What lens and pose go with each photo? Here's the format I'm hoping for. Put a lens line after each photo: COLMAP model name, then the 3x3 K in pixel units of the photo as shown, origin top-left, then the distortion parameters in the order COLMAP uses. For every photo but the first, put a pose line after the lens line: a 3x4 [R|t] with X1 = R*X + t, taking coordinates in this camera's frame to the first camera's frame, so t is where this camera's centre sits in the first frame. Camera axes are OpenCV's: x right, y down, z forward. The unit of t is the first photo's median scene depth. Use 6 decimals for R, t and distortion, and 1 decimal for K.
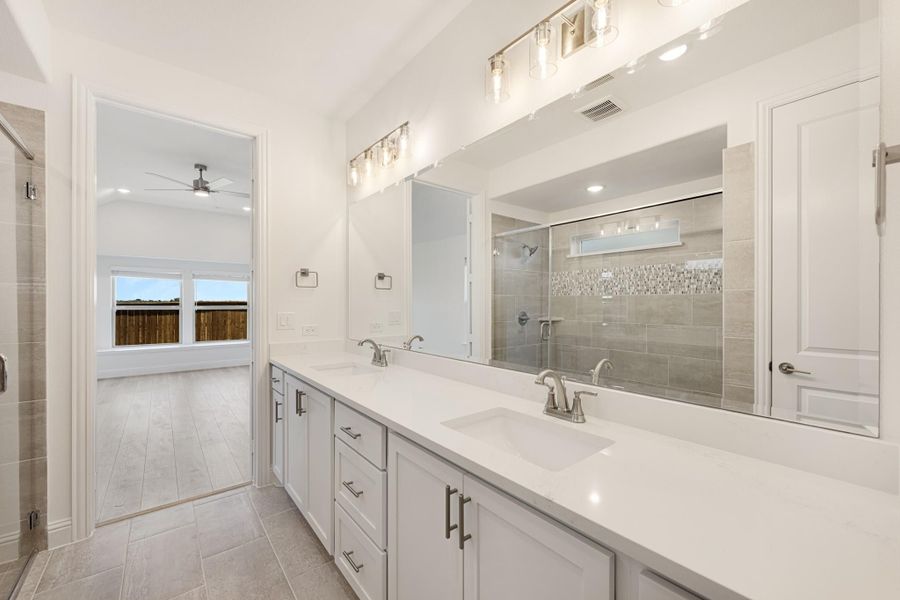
lens RADIAL K [[363.5, 0, 447.6], [0, 363.5, 305.1], [0, 0, 1]] dist [-0.001051, -0.000098]
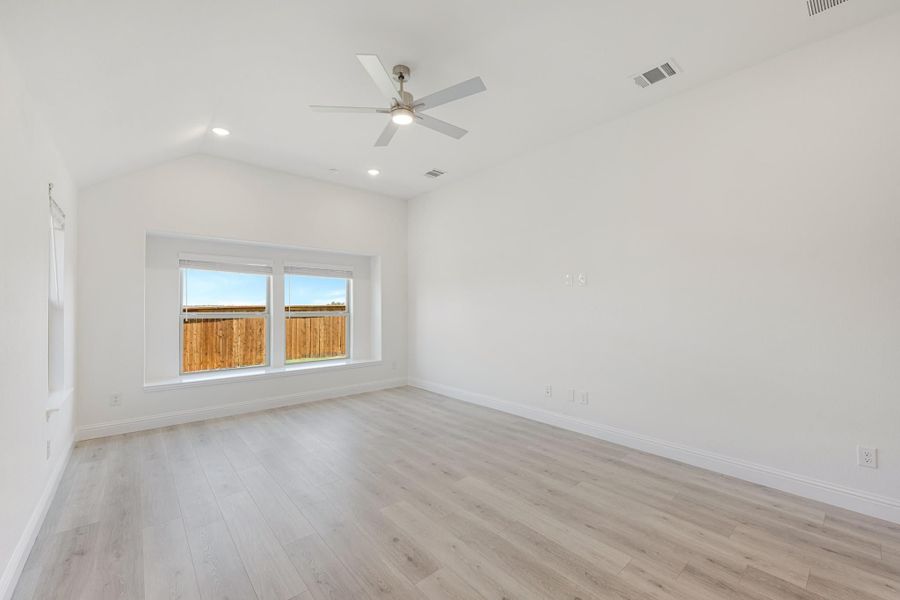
lens RADIAL K [[363.5, 0, 447.6], [0, 363.5, 305.1], [0, 0, 1]] dist [-0.001051, -0.000098]
pose [[0.999055, -0.003850, 0.043295, -0.411428], [0.004325, 0.999931, -0.010891, -0.002185], [-0.043250, 0.011068, 0.999003, 0.276136]]
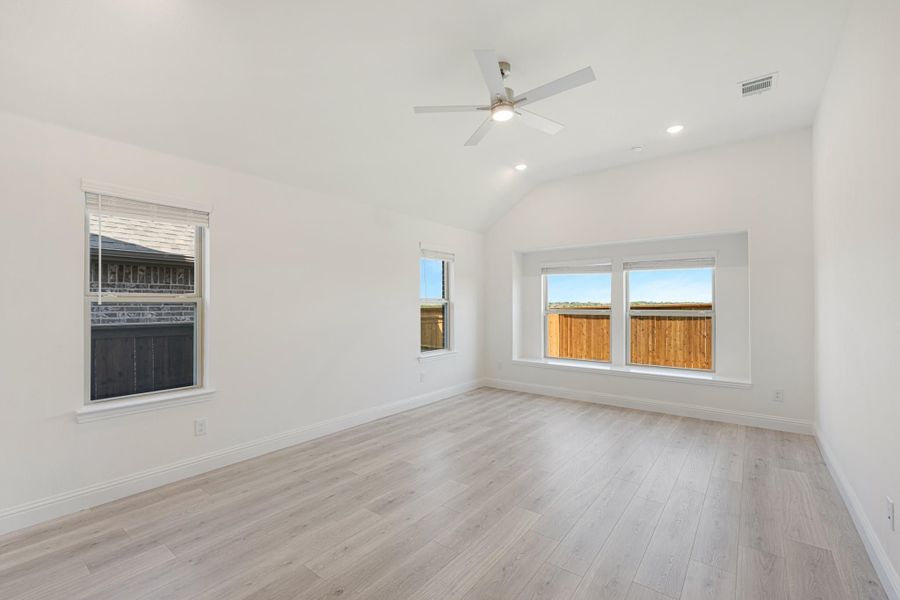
lens RADIAL K [[384.6, 0, 449.7], [0, 384.6, 306.8], [0, 0, 1]] dist [-0.000947, -0.000092]
pose [[0.233516, 0.001545, -0.972352, -0.073769], [-0.003815, 0.999992, 0.000673, -0.003278], [0.972345, 0.003553, 0.233520, 0.506934]]
